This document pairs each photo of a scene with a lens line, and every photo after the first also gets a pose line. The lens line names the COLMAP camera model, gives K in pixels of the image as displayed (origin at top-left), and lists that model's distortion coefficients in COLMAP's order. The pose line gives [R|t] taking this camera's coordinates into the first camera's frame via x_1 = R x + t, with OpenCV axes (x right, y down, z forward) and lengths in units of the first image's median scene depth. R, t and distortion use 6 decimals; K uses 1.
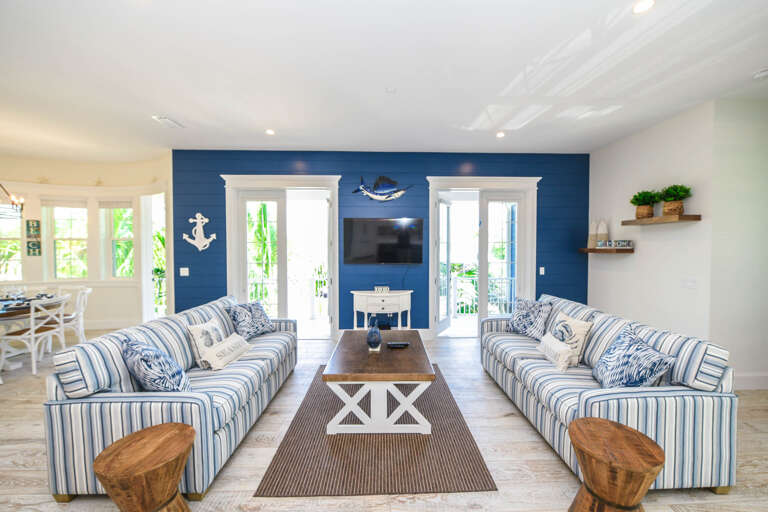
lens RADIAL K [[312.9, 0, 384.0], [0, 312.9, 256.0], [0, 0, 1]] dist [-0.011199, -0.000066]
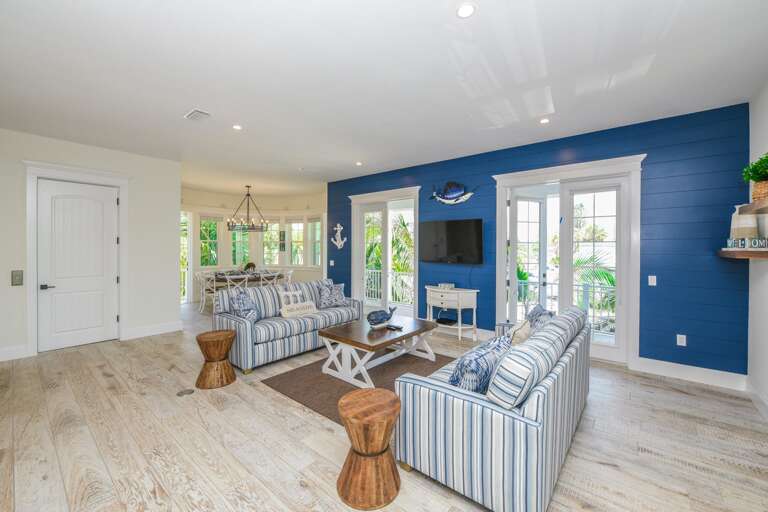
lens RADIAL K [[318.9, 0, 382.6], [0, 318.9, 250.2], [0, 0, 1]] dist [-0.012539, -0.000481]
pose [[0.743255, 0.010303, -0.668928, 0.559890], [-0.023092, 0.999681, -0.010261, -0.001122], [0.668609, 0.023073, 0.743256, 0.026057]]
